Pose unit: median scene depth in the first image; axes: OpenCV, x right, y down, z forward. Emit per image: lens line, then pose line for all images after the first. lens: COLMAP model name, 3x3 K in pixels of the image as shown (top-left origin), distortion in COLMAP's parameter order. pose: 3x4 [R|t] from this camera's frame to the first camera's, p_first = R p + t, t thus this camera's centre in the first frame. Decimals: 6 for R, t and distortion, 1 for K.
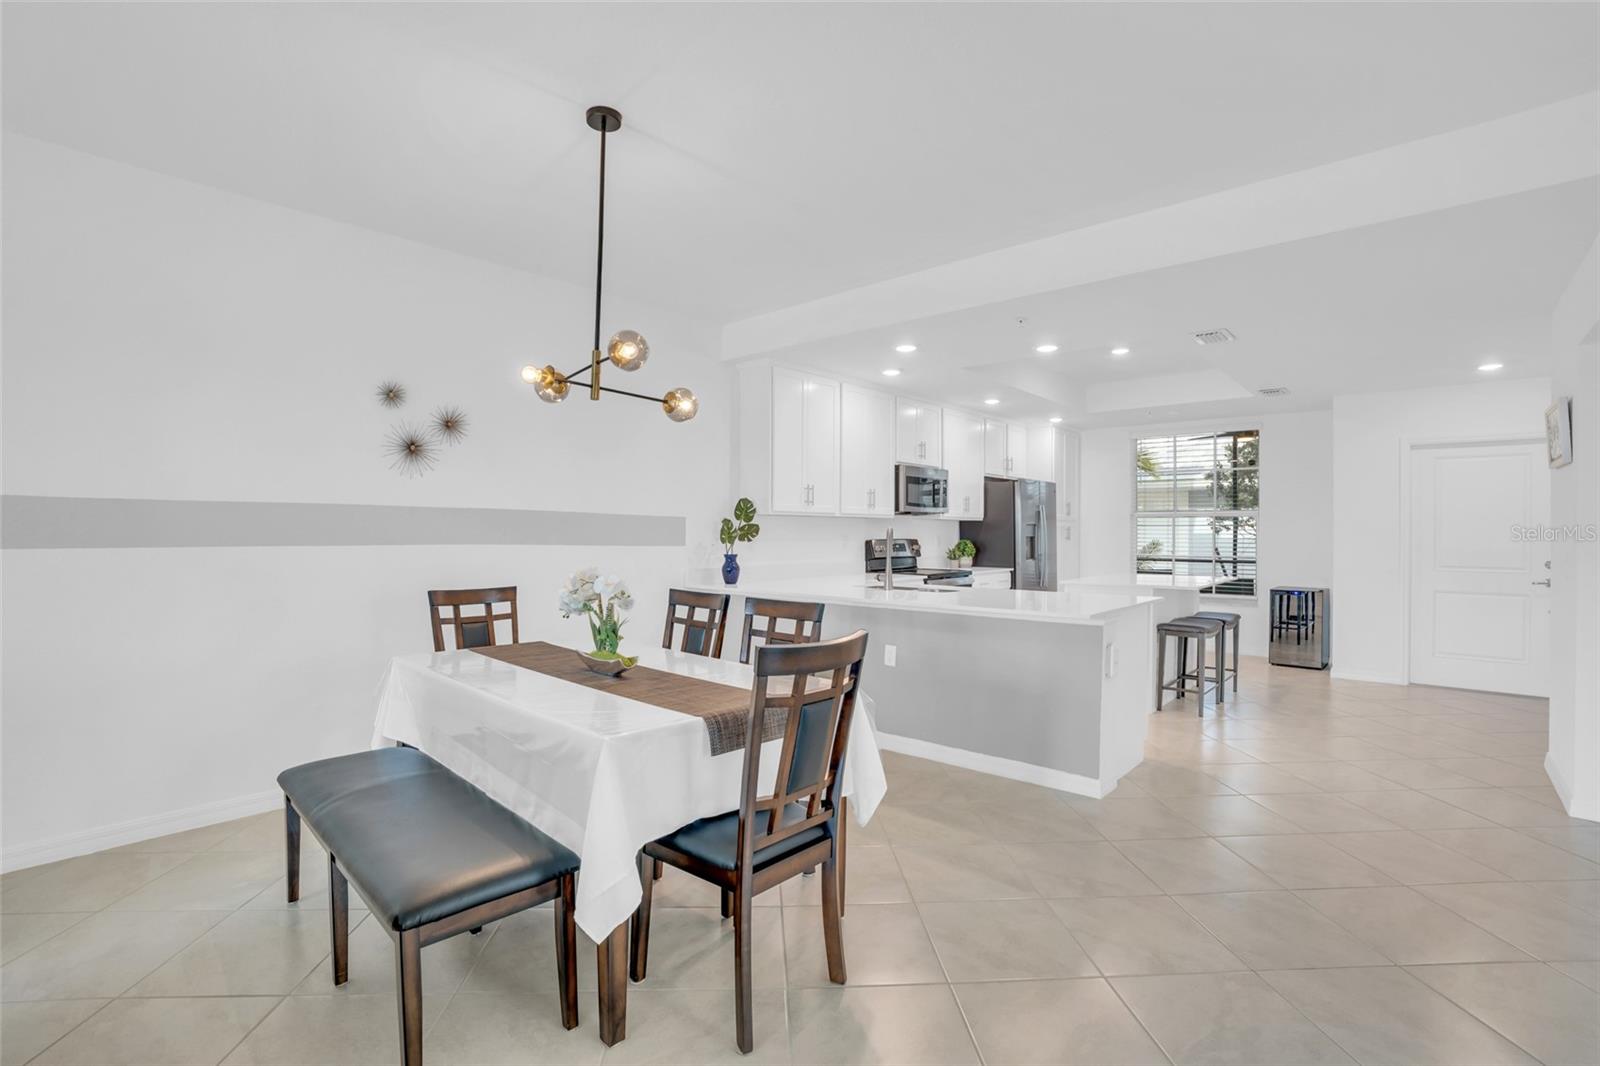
lens RADIAL K [[741.0, 0, 797.4], [0, 741.0, 532.9], [0, 0, 1]] dist [-0.068107, 0.023638]
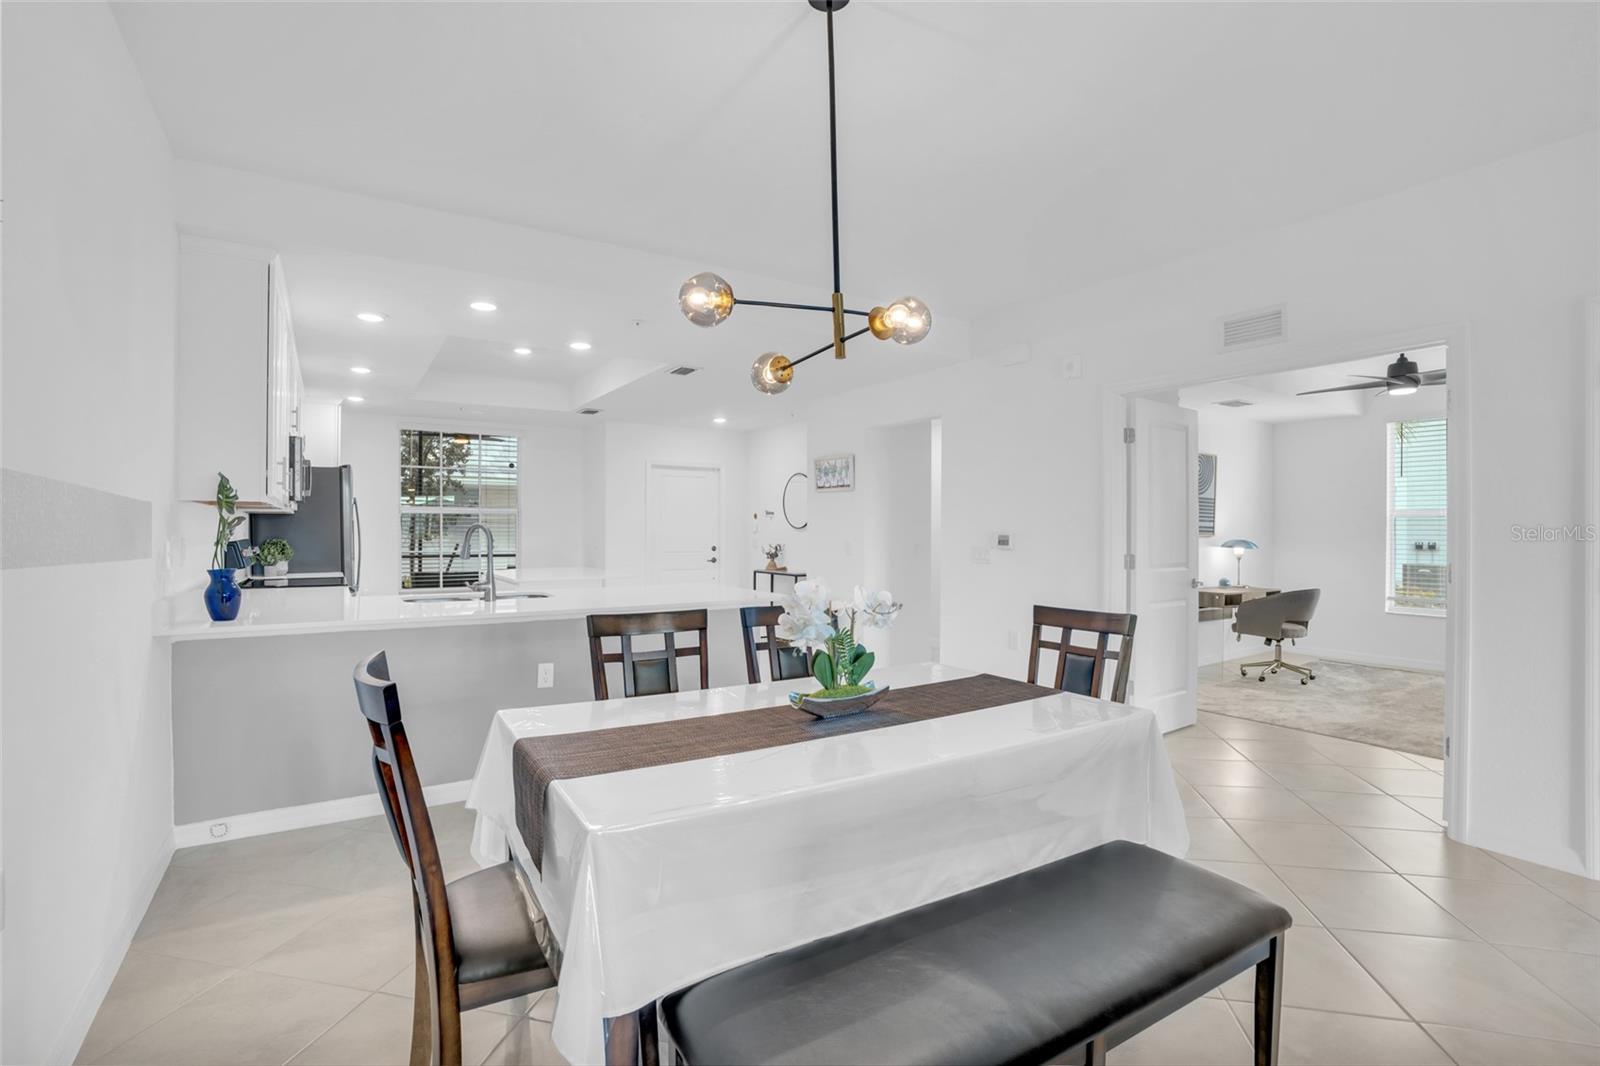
lens RADIAL K [[741.0, 0, 797.4], [0, 741.0, 532.9], [0, 0, 1]] dist [-0.068107, 0.023638]
pose [[0.251009, -0.007467, 0.967956, -0.395181], [0.000528, 0.999971, 0.007577, -0.002298], [-0.967985, -0.001391, 0.251006, 0.327851]]
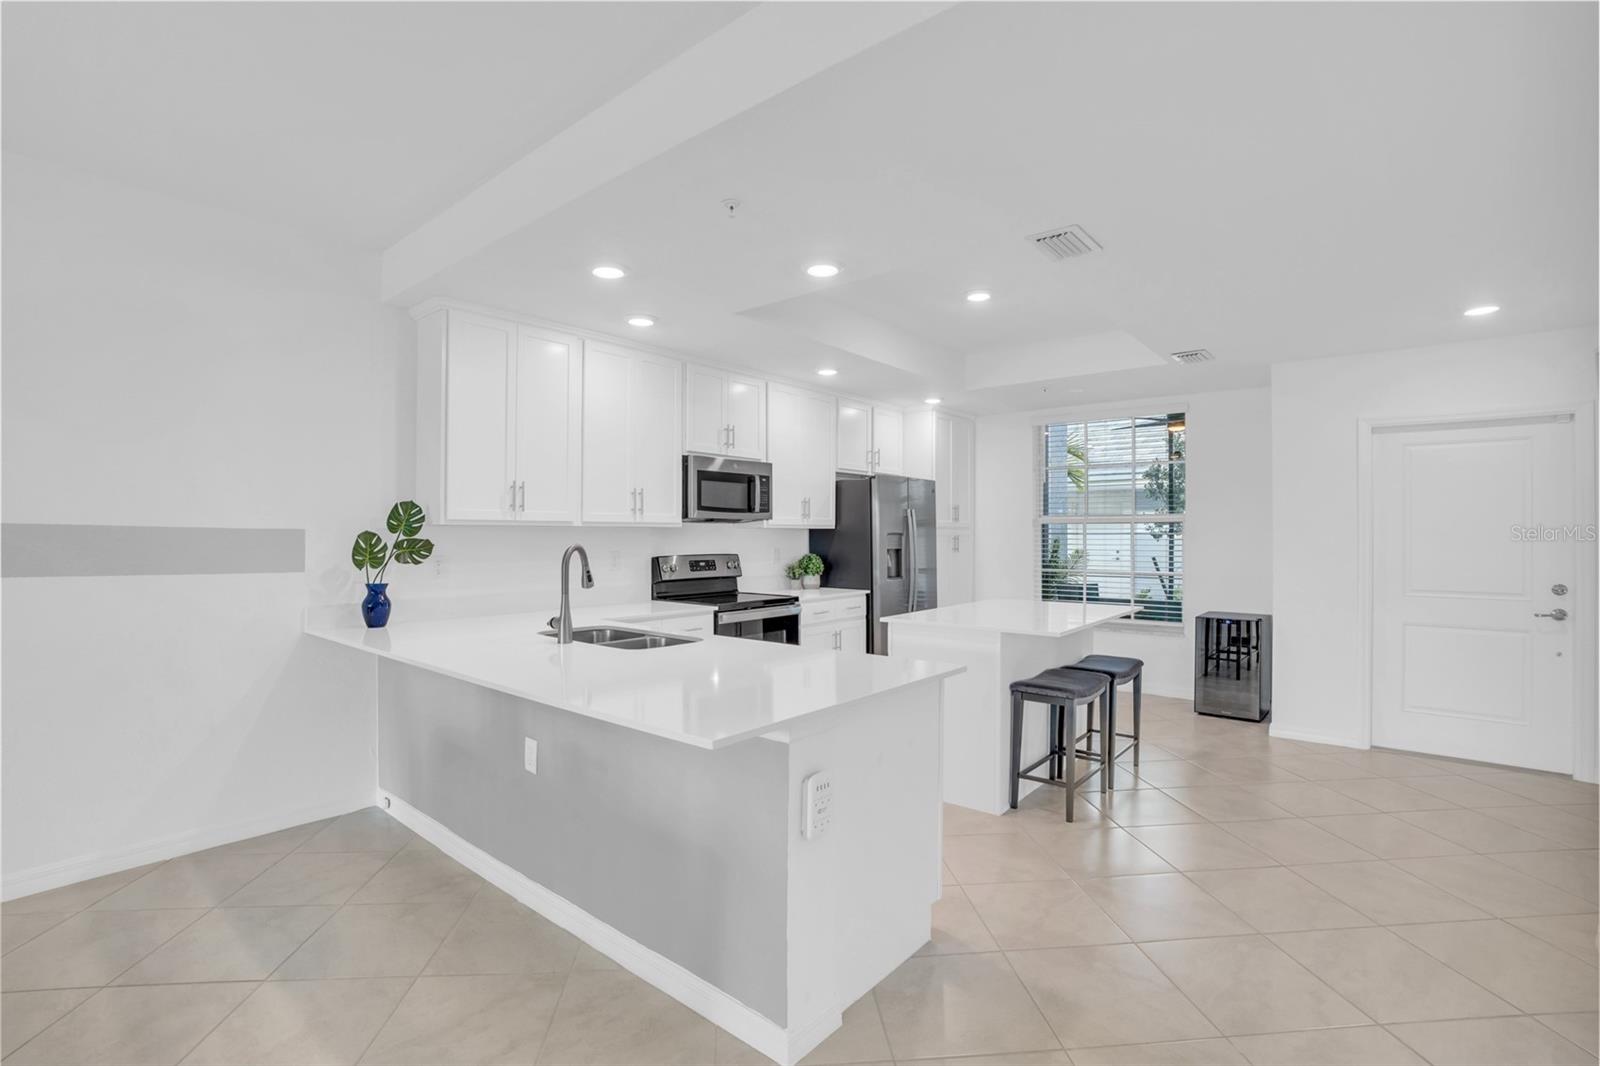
lens RADIAL K [[741.0, 0, 797.4], [0, 741.0, 532.9], [0, 0, 1]] dist [-0.068107, 0.023638]
pose [[0.999421, -0.002755, 0.033918, 0.210776], [0.002868, 0.999990, -0.003283, -0.011115], [-0.033909, 0.003378, 0.999419, 0.246293]]
